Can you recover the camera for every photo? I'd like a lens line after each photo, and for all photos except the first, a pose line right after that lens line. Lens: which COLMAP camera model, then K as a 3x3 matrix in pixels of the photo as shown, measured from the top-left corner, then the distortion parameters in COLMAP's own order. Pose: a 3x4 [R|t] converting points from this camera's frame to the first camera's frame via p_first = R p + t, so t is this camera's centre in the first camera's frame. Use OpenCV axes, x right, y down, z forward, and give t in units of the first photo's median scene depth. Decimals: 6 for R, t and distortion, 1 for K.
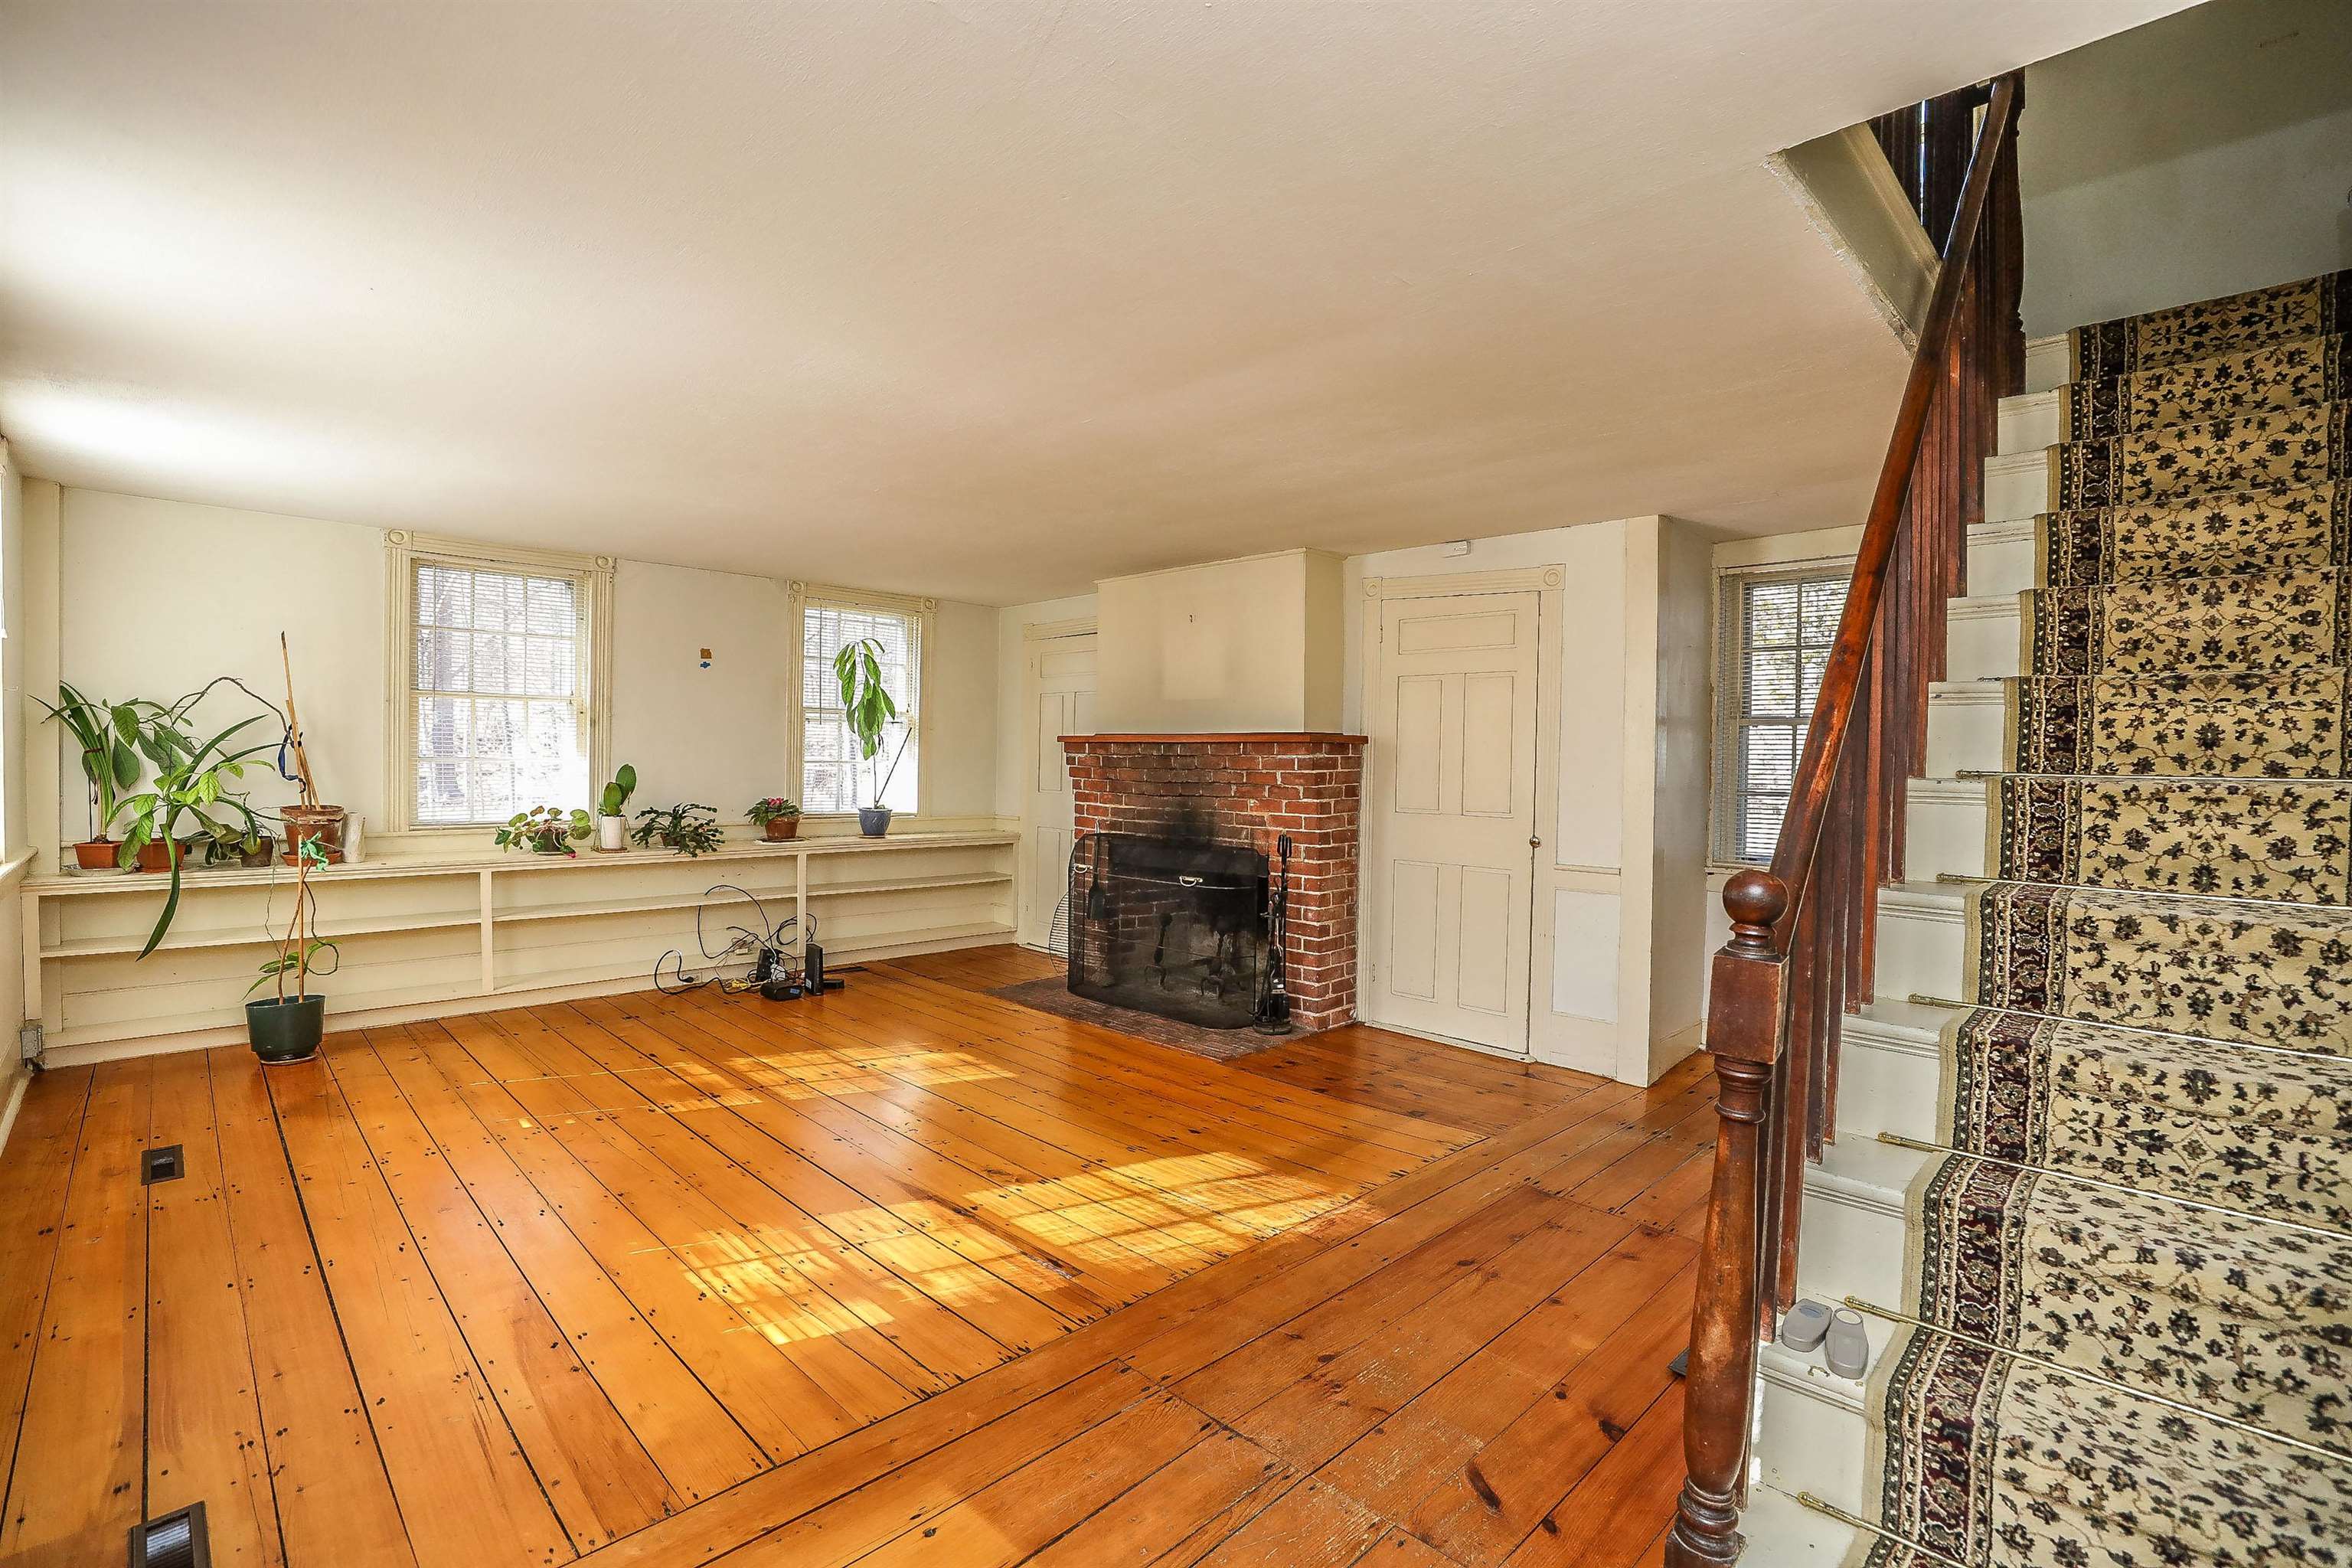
lens RADIAL K [[1072.1, 0, 1187.6], [0, 1072.1, 776.0], [0, 0, 1]] dist [-0.040835, 0.008221]
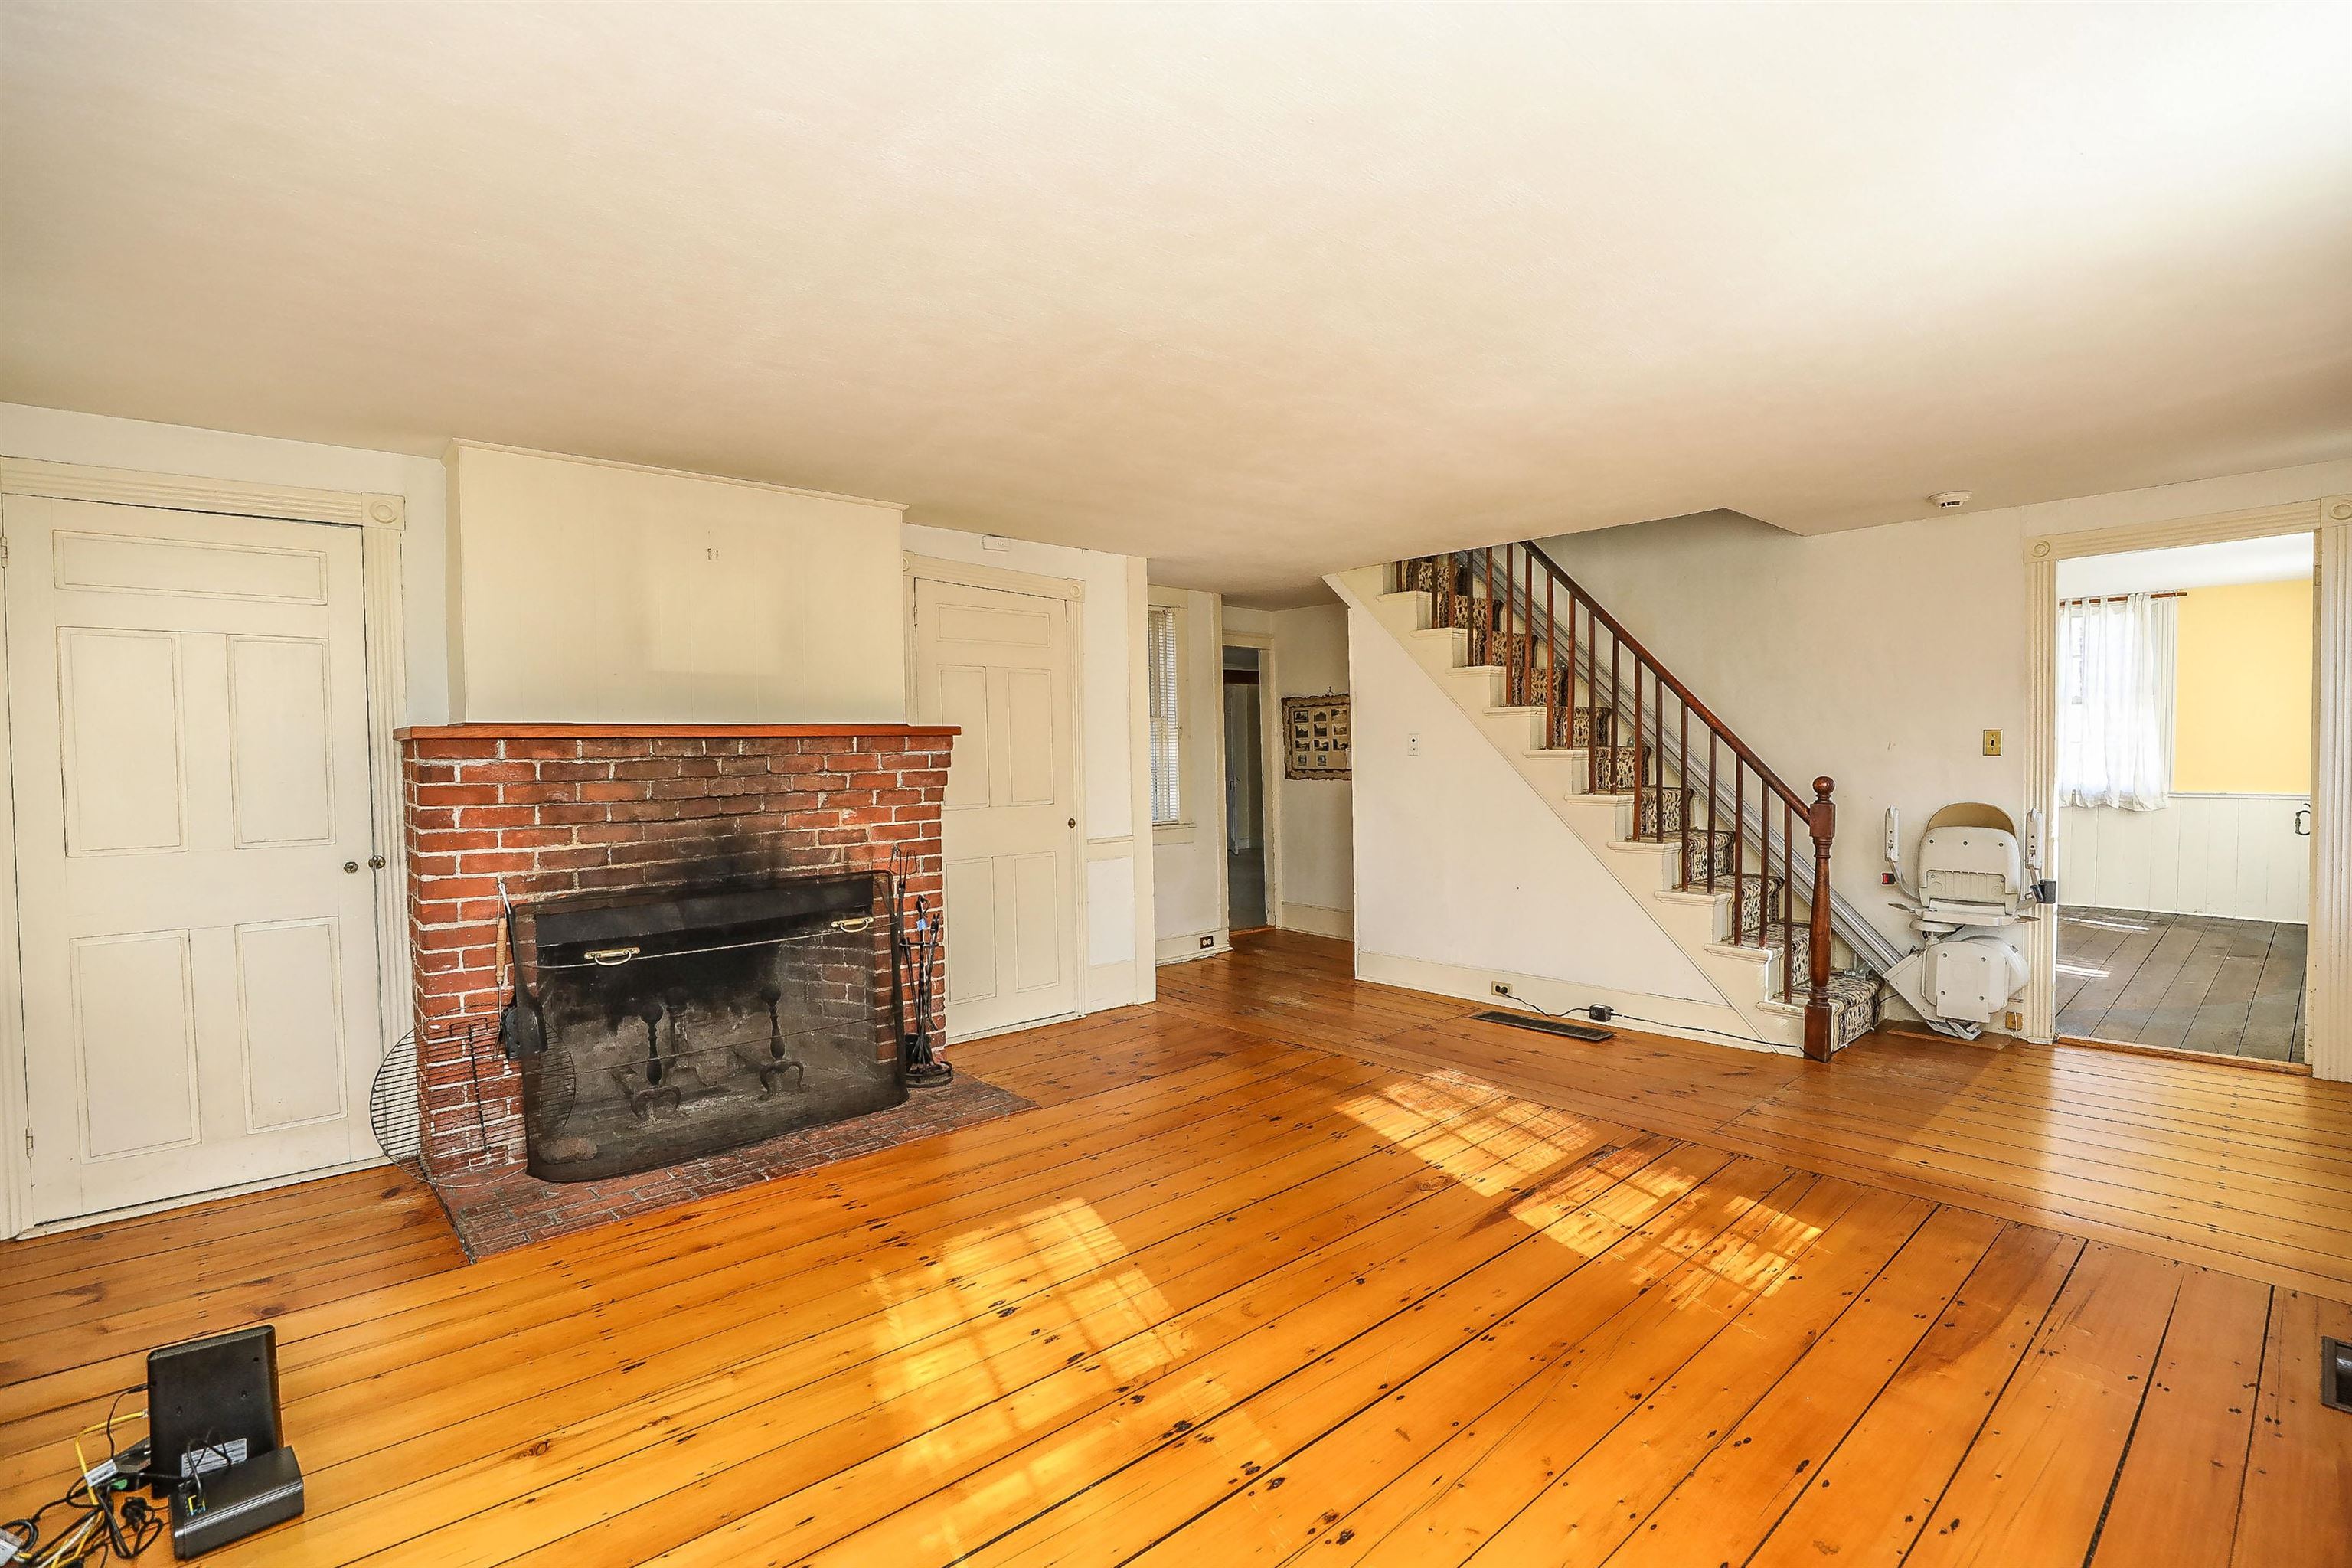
lens RADIAL K [[1072.1, 0, 1190.0], [0, 1072.1, 784.6], [0, 0, 1]] dist [-0.040835, 0.008221]
pose [[0.057182, -0.048925, 0.997164, -0.752085], [0.033773, 0.998322, 0.047045, -0.026203], [-0.997792, 0.030987, 0.058738, 0.764186]]
